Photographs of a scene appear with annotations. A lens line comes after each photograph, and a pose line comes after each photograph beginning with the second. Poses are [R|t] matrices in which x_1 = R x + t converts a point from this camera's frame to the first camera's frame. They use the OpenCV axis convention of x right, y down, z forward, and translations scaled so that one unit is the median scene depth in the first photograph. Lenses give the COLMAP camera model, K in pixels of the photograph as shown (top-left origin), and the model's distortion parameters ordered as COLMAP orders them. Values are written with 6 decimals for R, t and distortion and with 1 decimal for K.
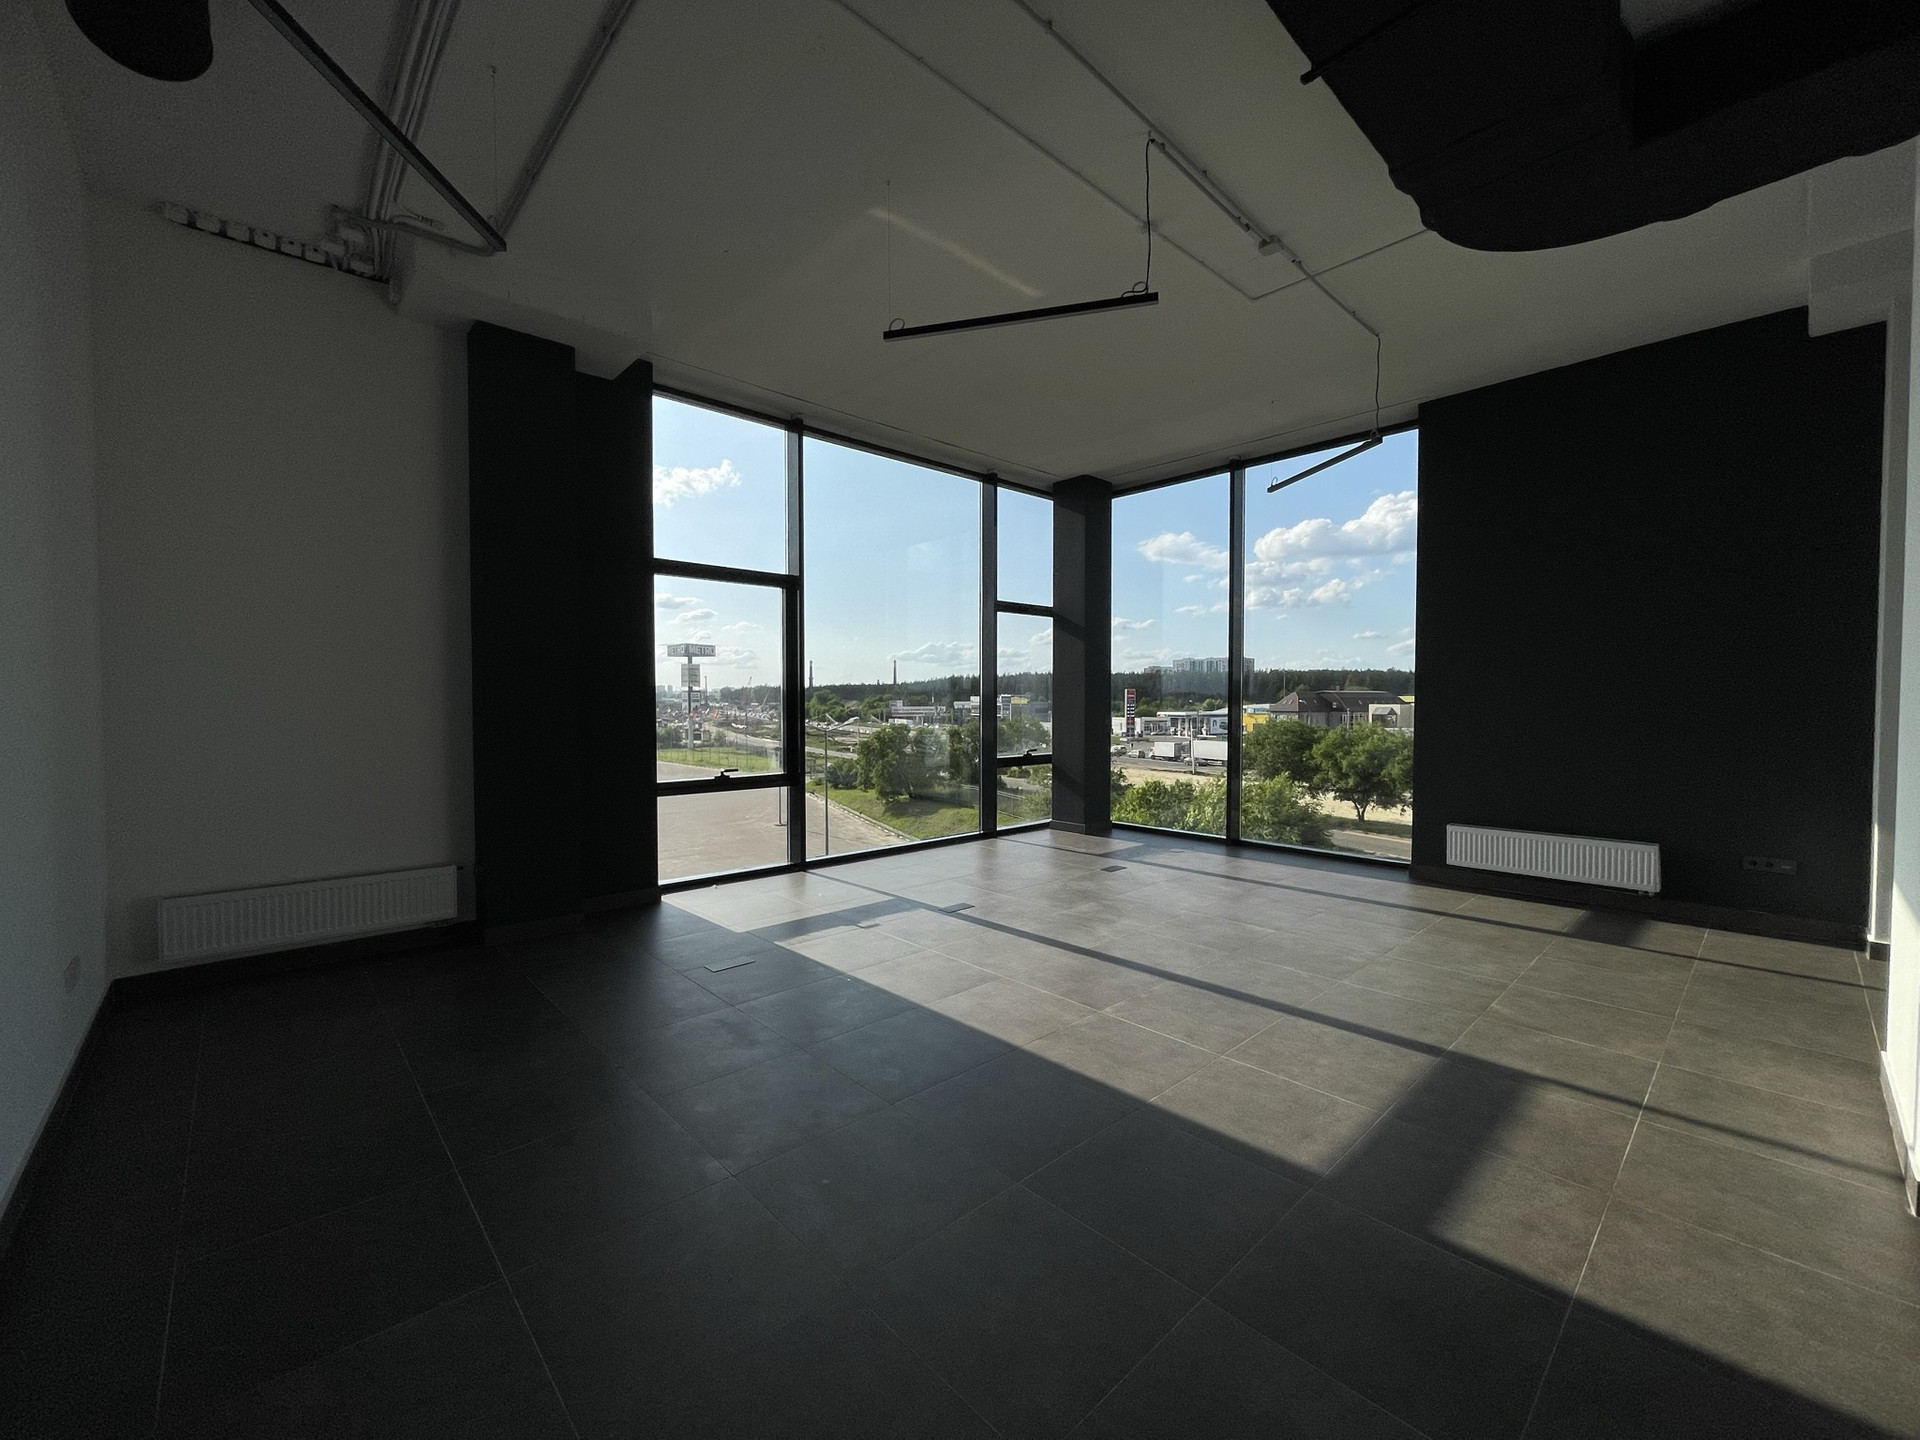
lens RADIAL K [[773.1, 0, 954.8], [0, 773.1, 720.6], [0, 0, 1]] dist [-0.003355, 0.000126]
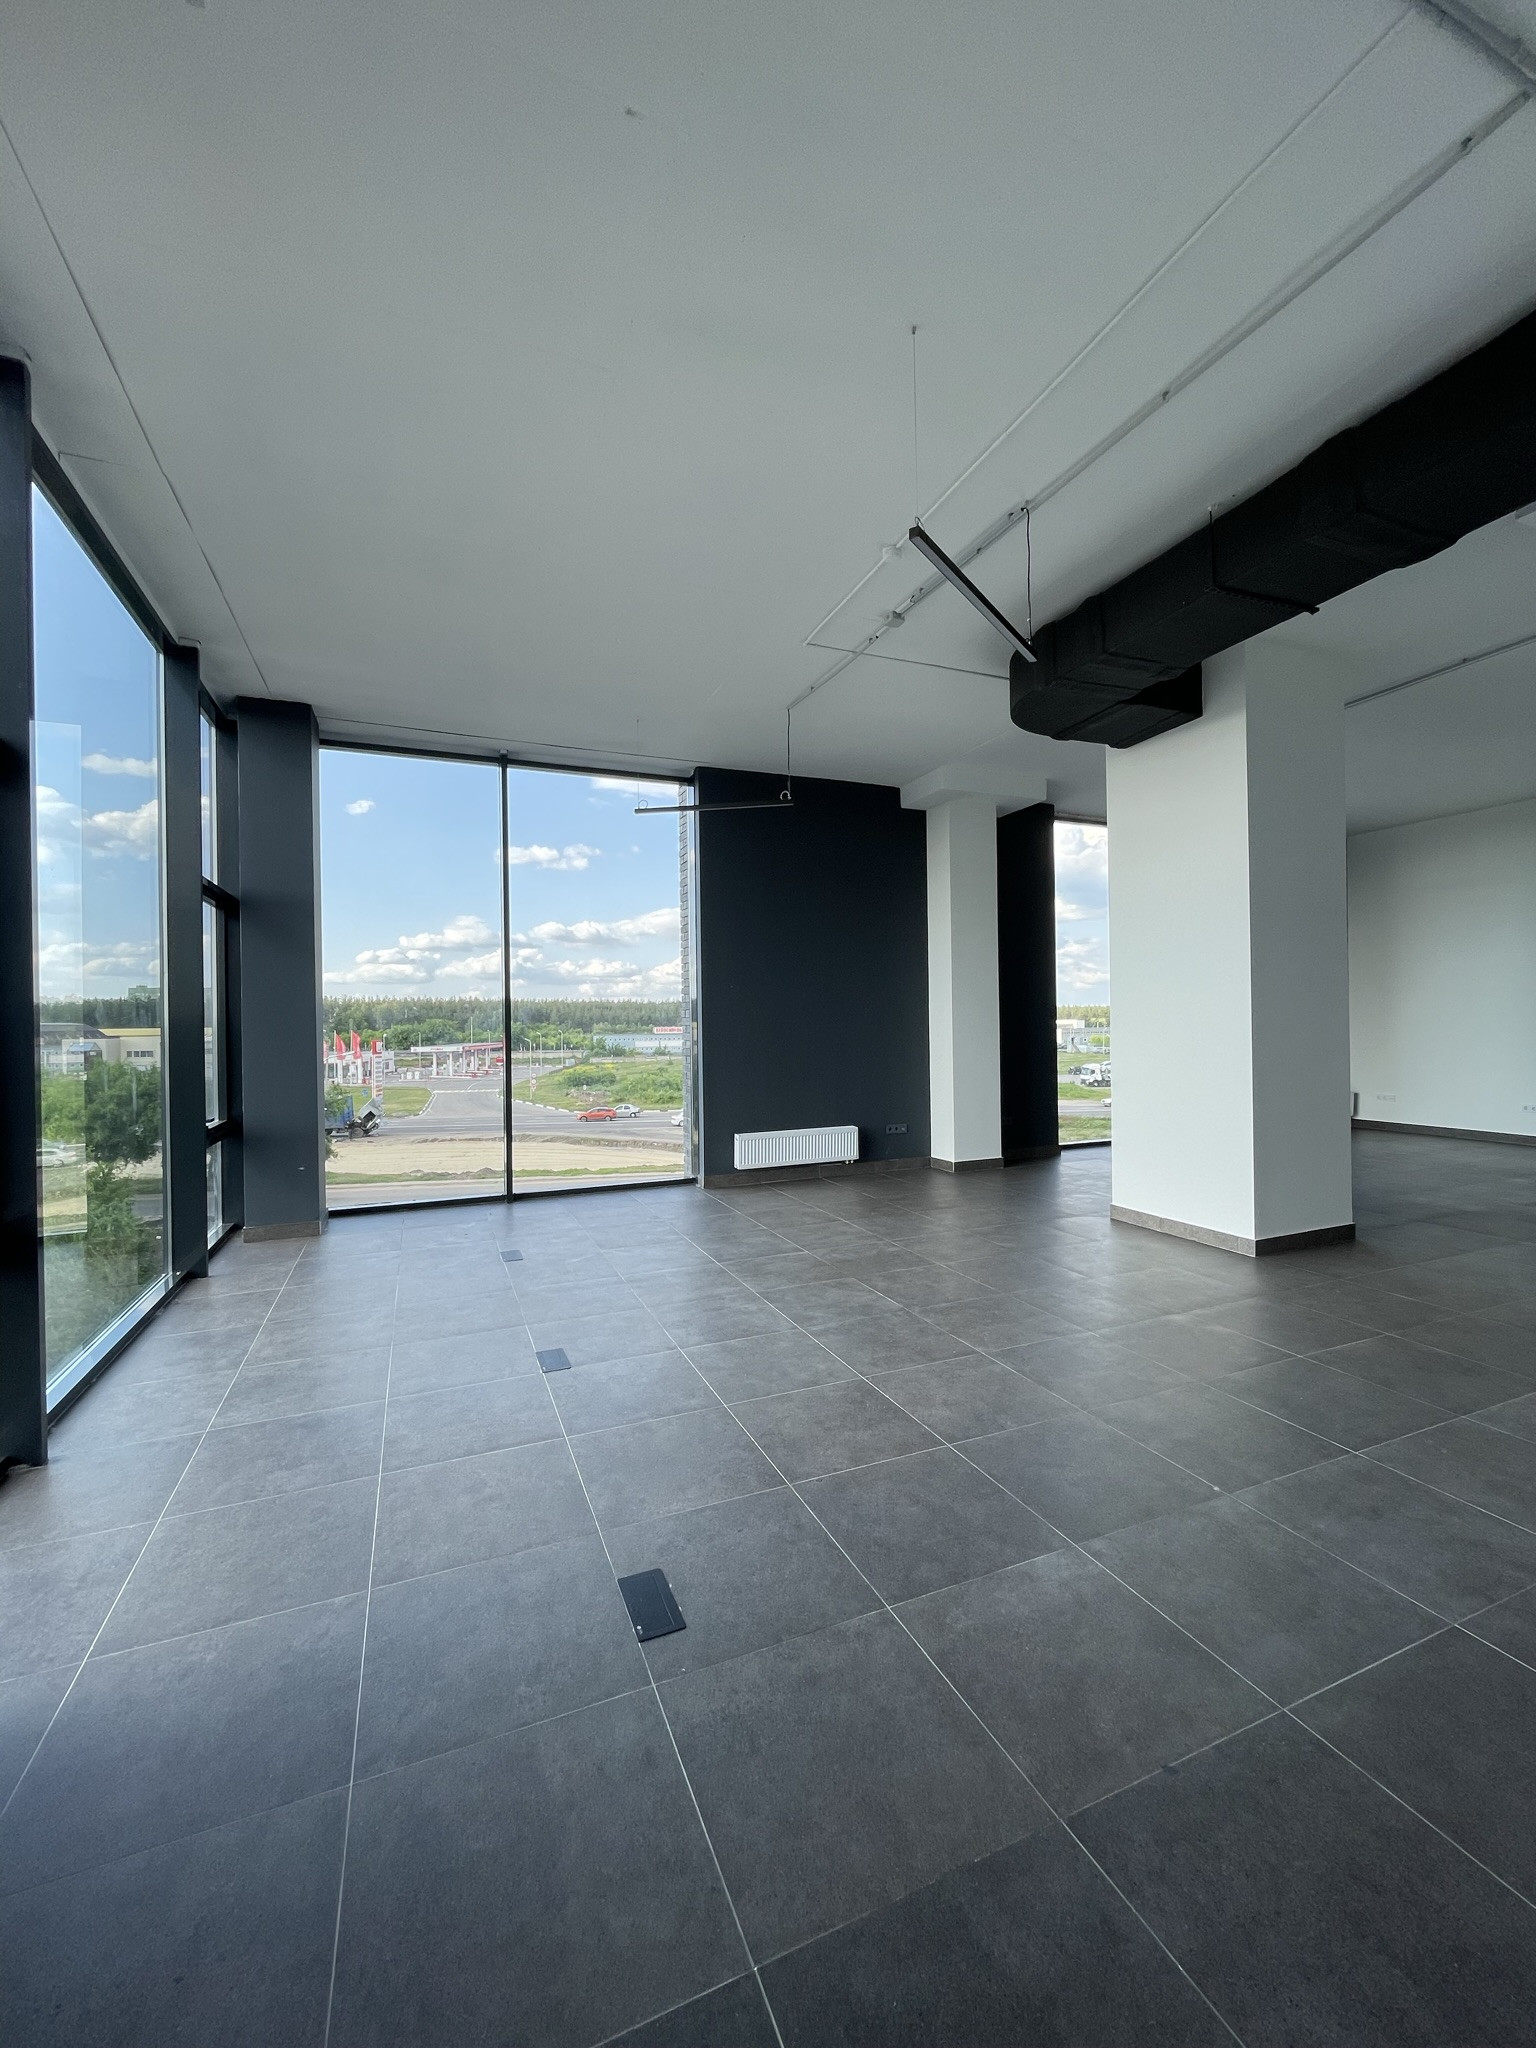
lens RADIAL K [[824.6, 0, 769.0], [0, 824.6, 1024.9], [0, 0, 1]] dist [-0.003355, 0.000126]
pose [[0.340046, -0.005551, 0.940392, -0.374254], [0.039043, 0.999204, -0.008220, -0.014371], [-0.939598, 0.039511, 0.339992, 0.383313]]
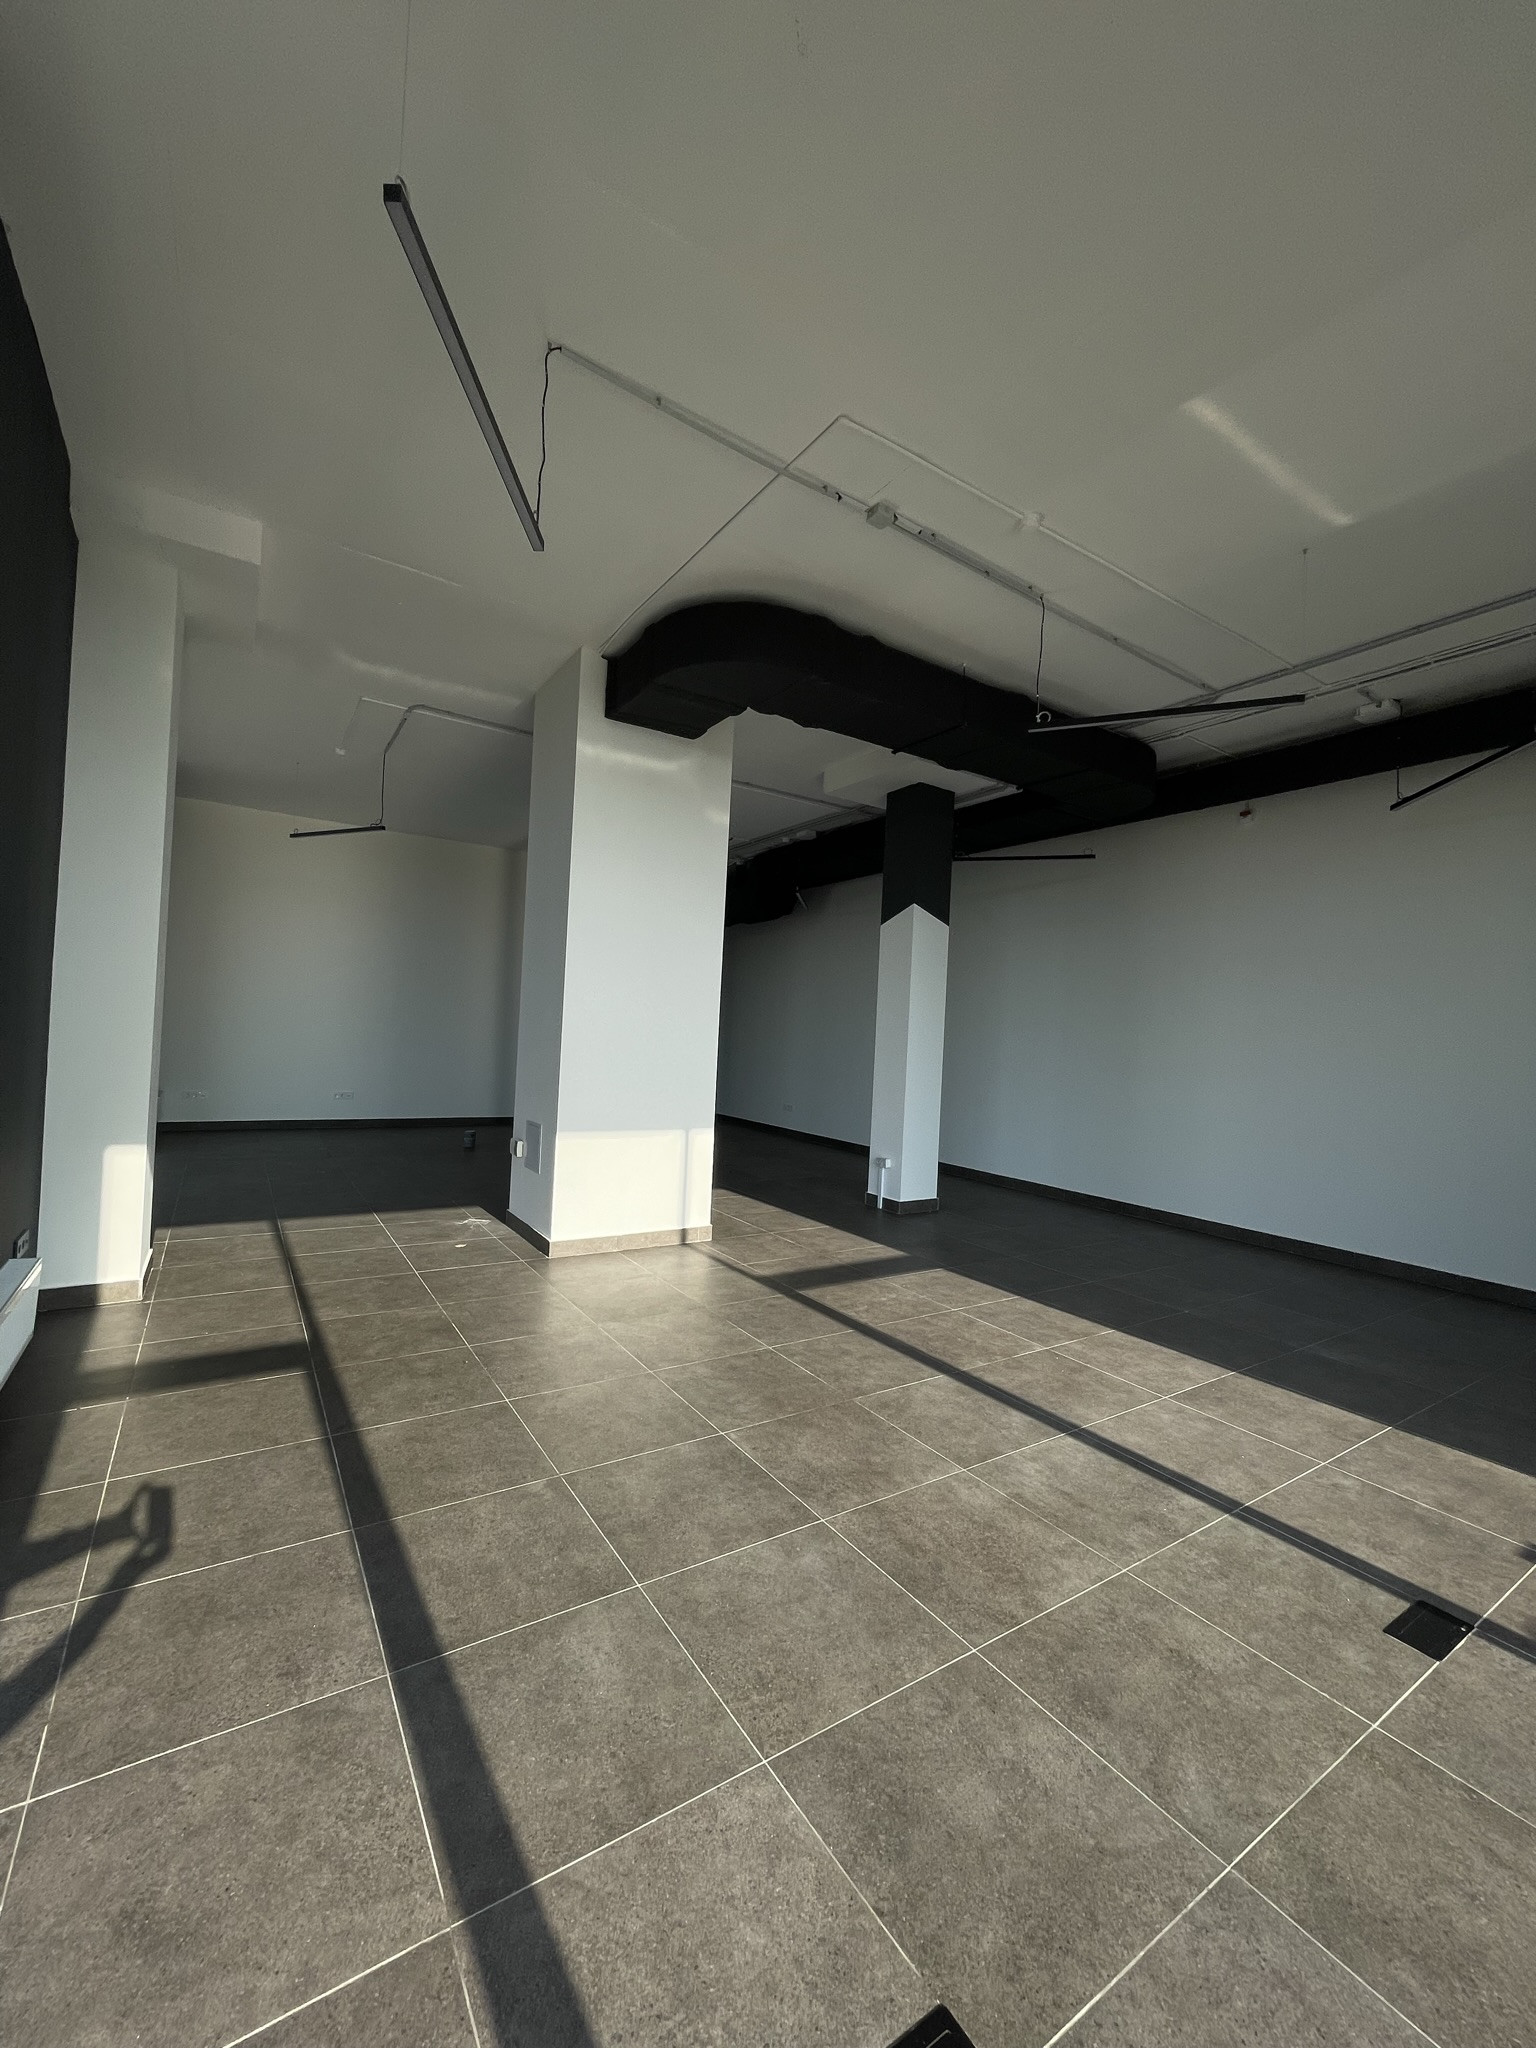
lens RADIAL K [[824.6, 0, 765.4], [0, 824.6, 1024.1], [0, 0, 1]] dist [-0.003355, 0.000126]
pose [[-0.985552, -0.046812, 0.162777, 0.174698], [-0.044790, 0.998867, 0.016074, -0.028514], [-0.163345, 0.008551, -0.986532, 0.938411]]
